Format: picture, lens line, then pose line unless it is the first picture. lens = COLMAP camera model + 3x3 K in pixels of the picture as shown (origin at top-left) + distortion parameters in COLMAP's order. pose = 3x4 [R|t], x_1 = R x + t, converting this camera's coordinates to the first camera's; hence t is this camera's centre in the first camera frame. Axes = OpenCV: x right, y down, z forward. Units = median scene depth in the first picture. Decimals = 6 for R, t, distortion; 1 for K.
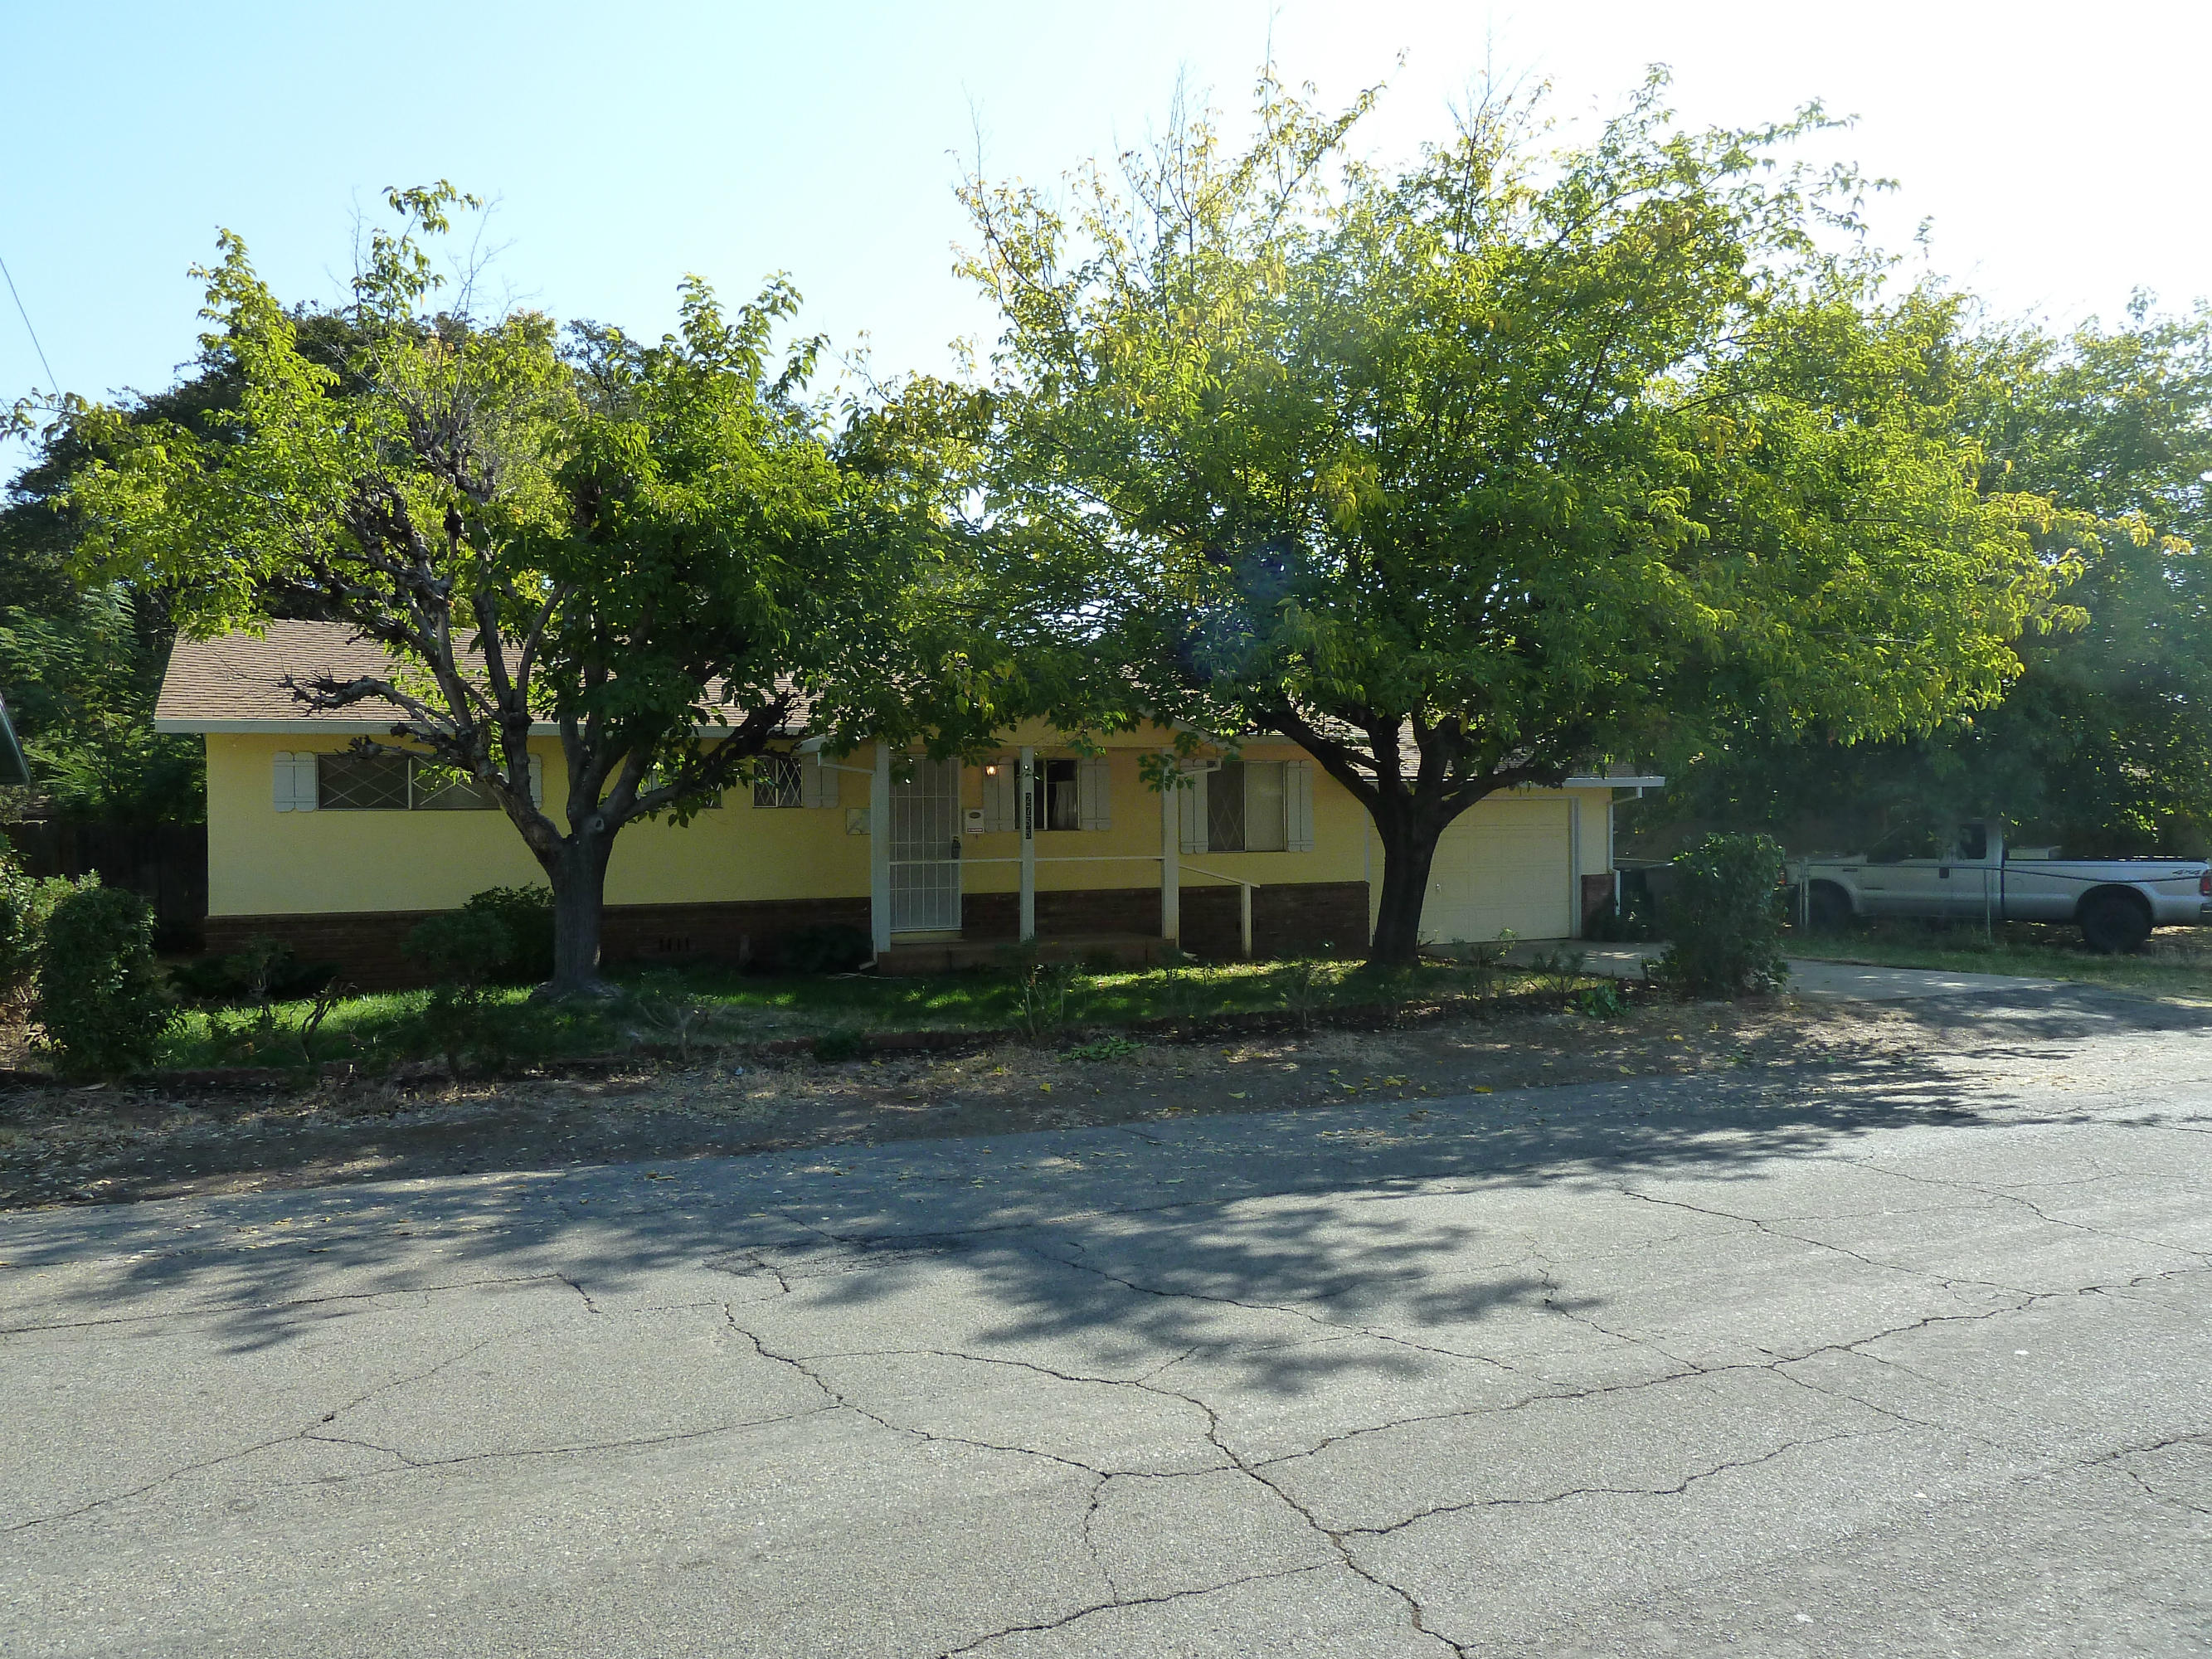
lens RADIAL K [[1656.6, 0, 1096.7], [0, 1656.6, 830.1], [0, 0, 1]] dist [-0.037029, 0.010306]
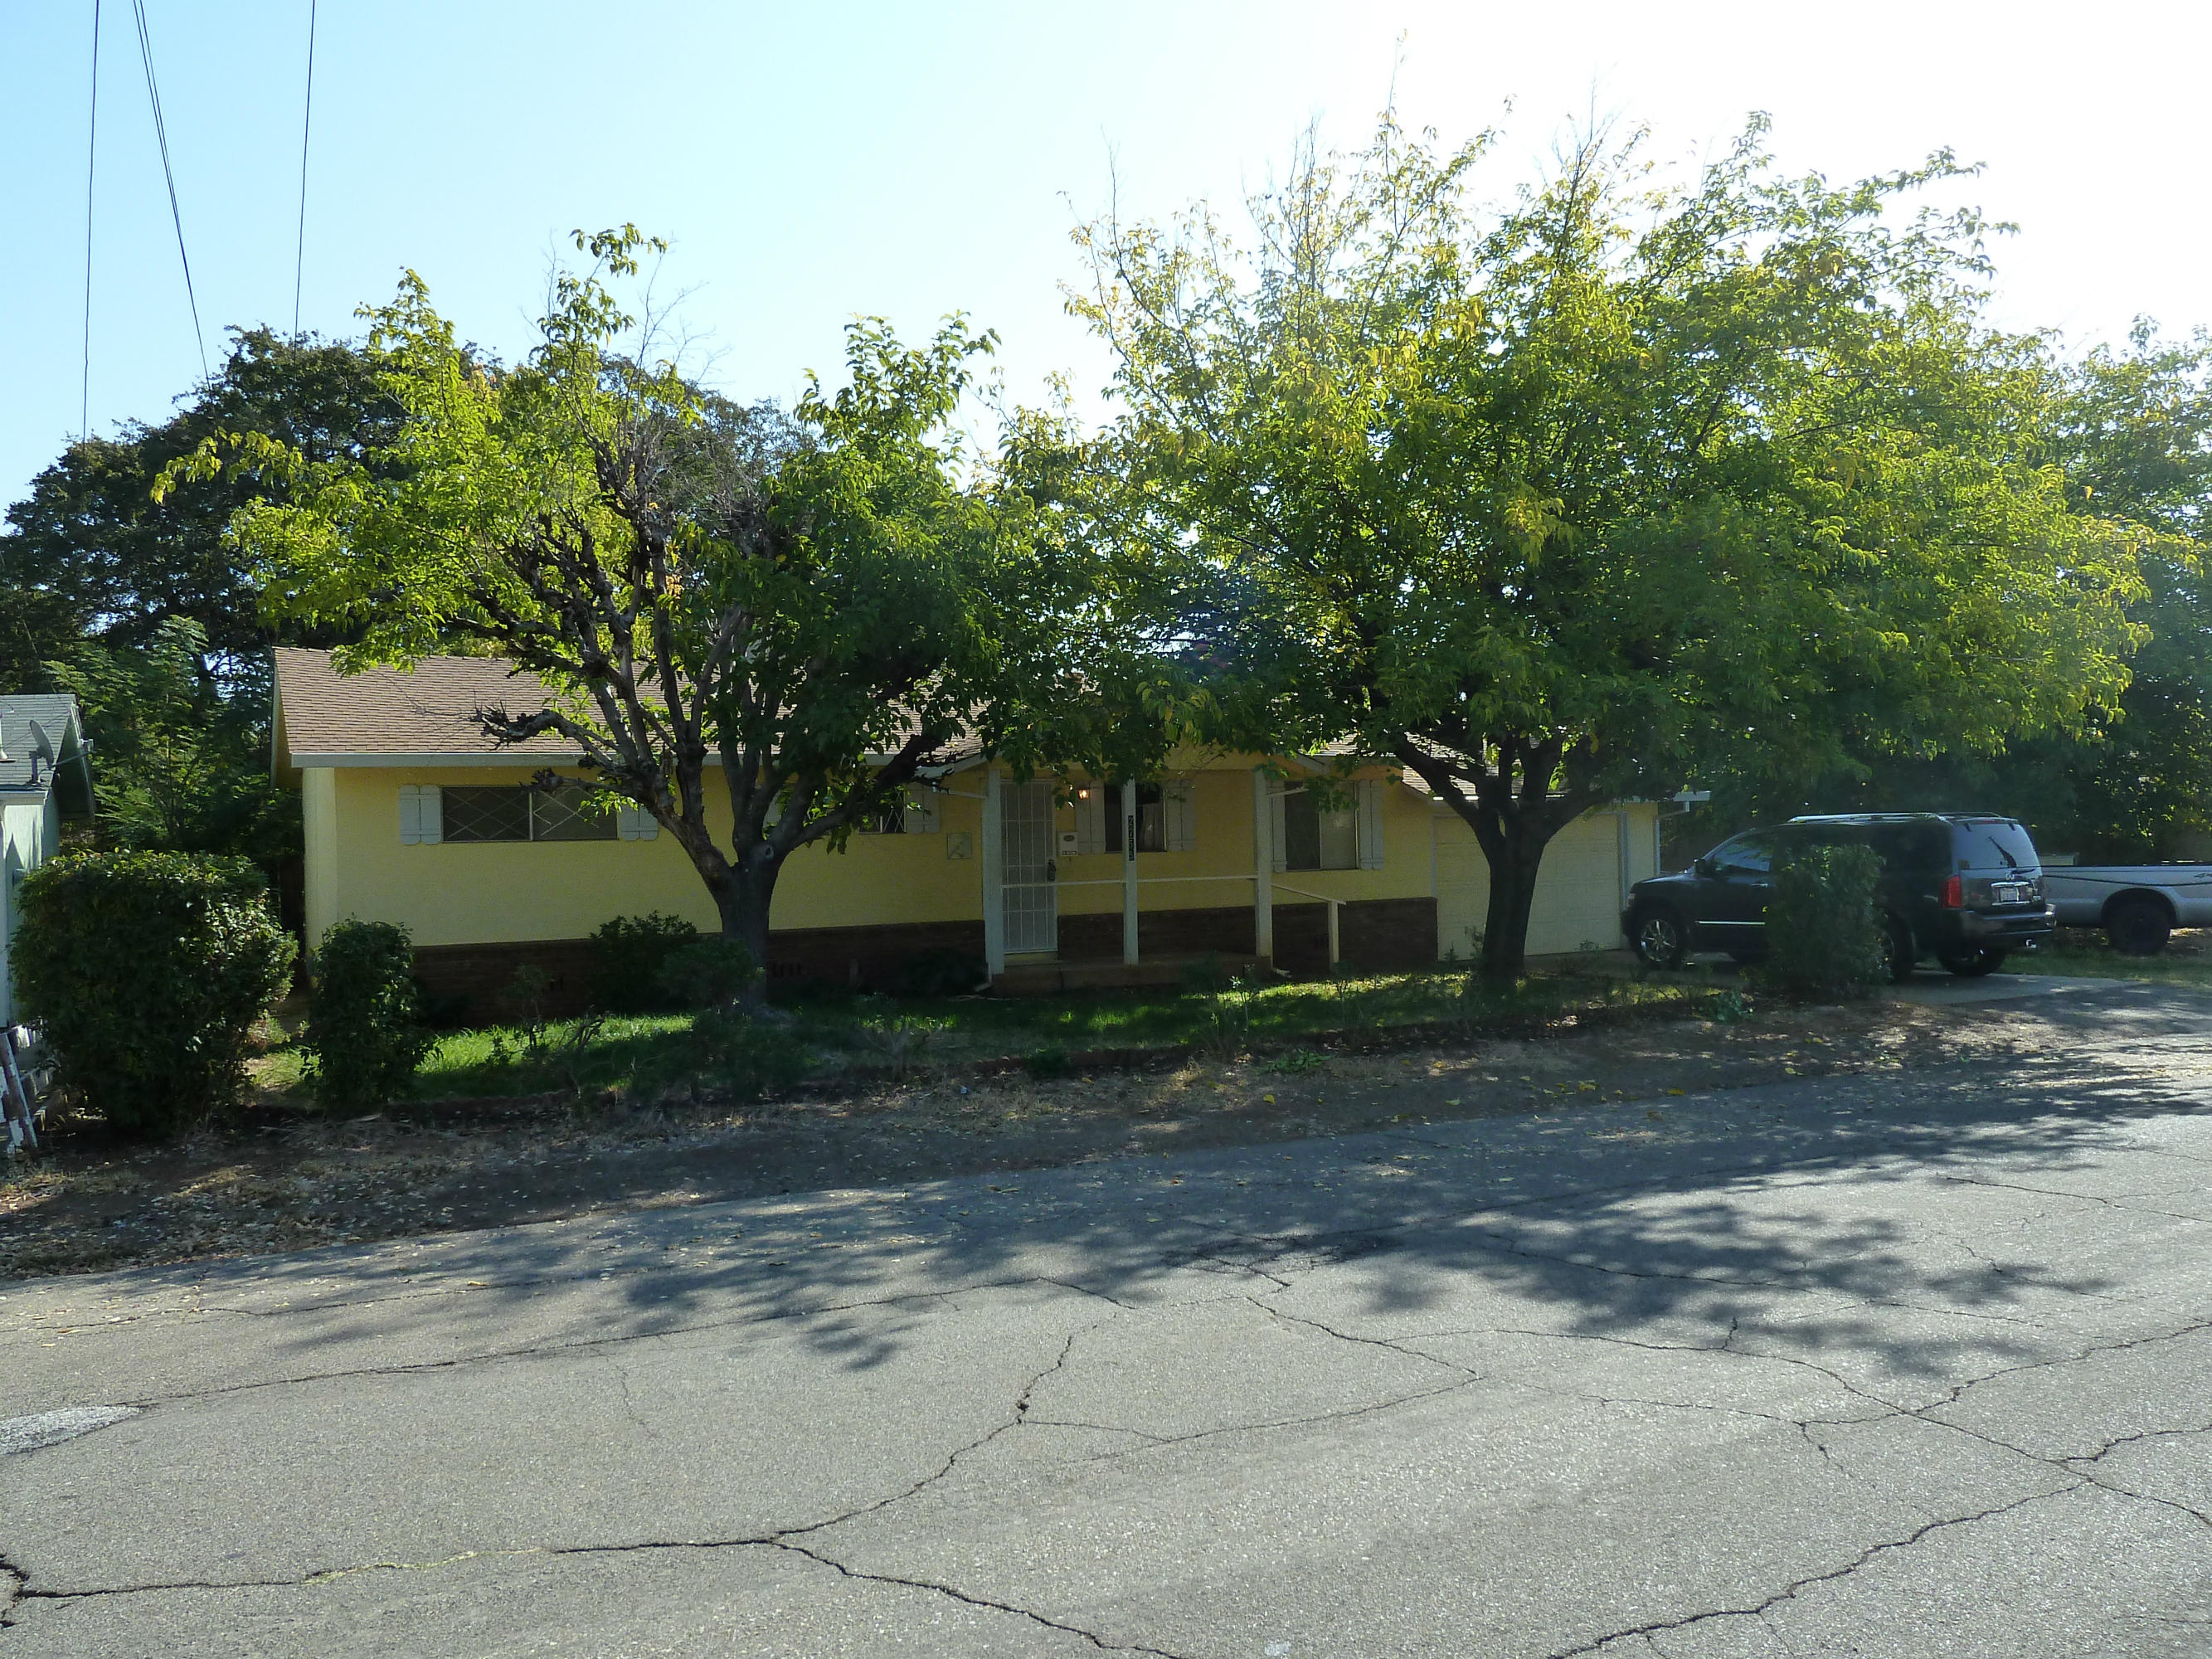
lens RADIAL K [[1656.6, 0, 1089.5], [0, 1656.6, 829.3], [0, 0, 1]] dist [-0.037029, 0.010306]
pose [[0.999222, -0.014568, 0.036655, -0.127120], [0.015079, 0.999792, -0.013703, -0.000553], [-0.036448, 0.014245, 0.999234, -0.023406]]
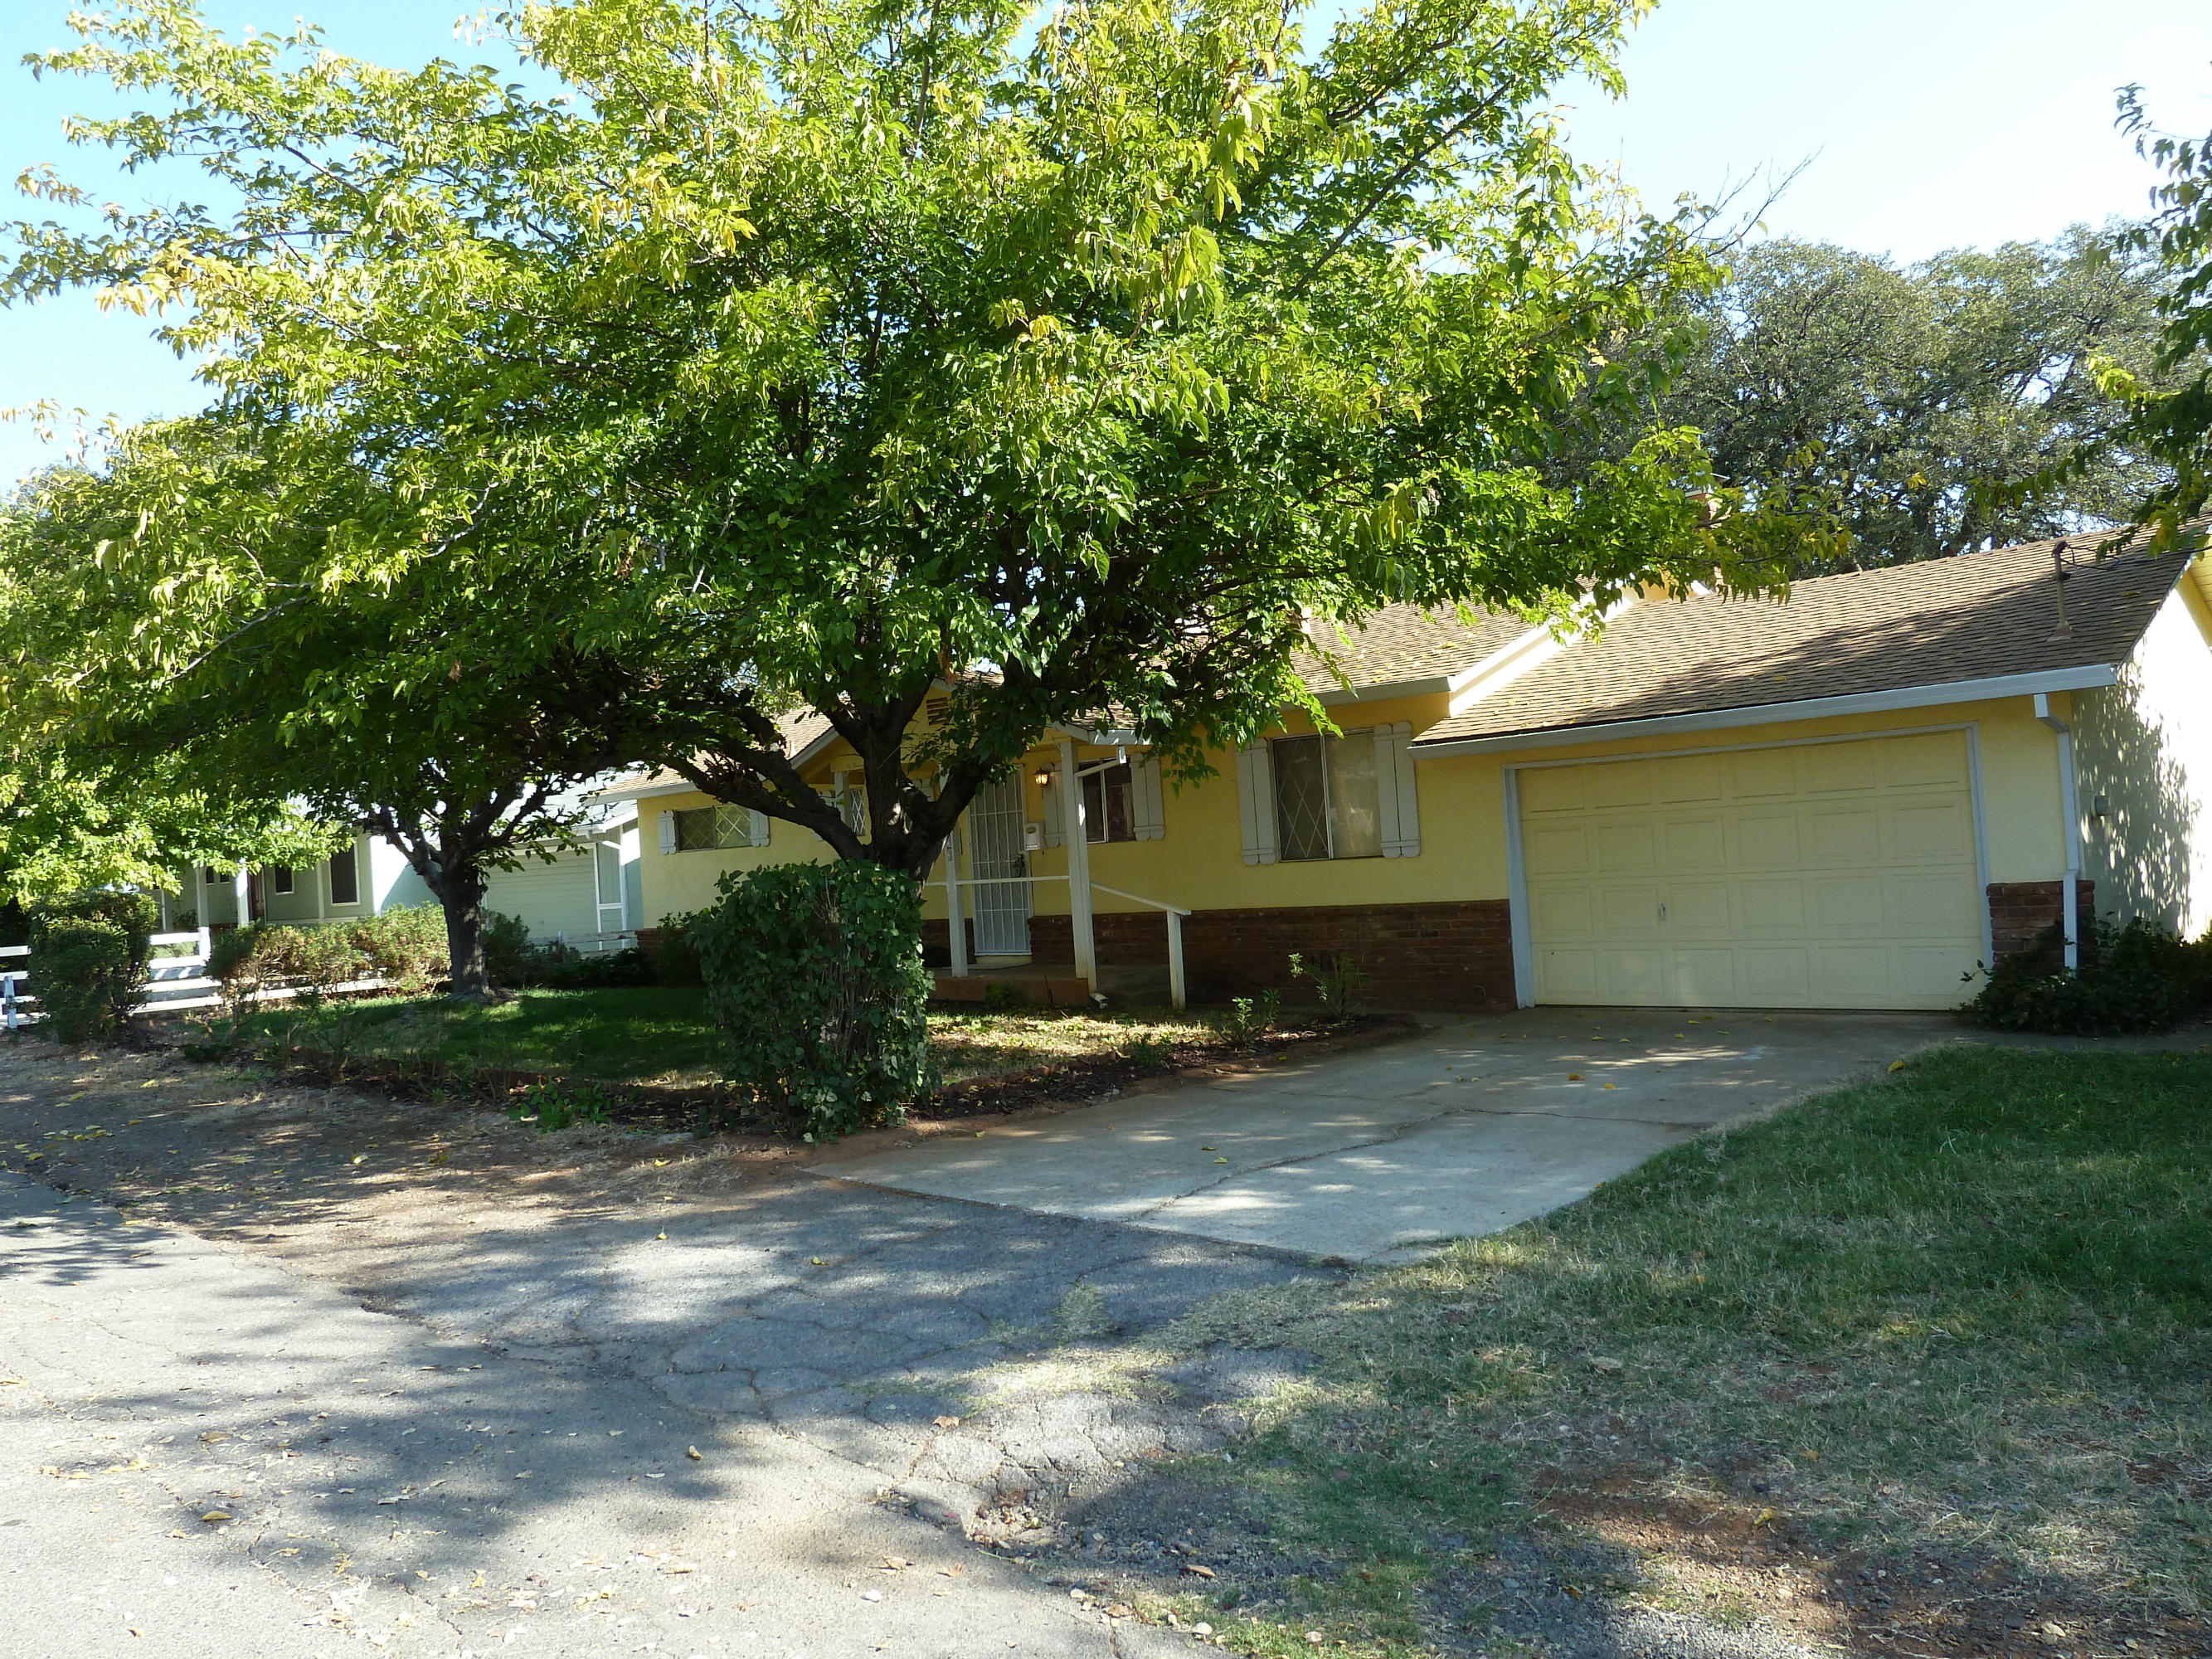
lens RADIAL K [[1656.6, 0, 1106.9], [0, 1656.6, 831.2], [0, 0, 1]] dist [-0.037029, 0.010306]
pose [[0.361542, -0.031298, -0.931831, 1.018759], [0.049630, 0.998665, -0.014287, 0.008748], [0.931034, -0.041081, 0.362612, 0.918216]]
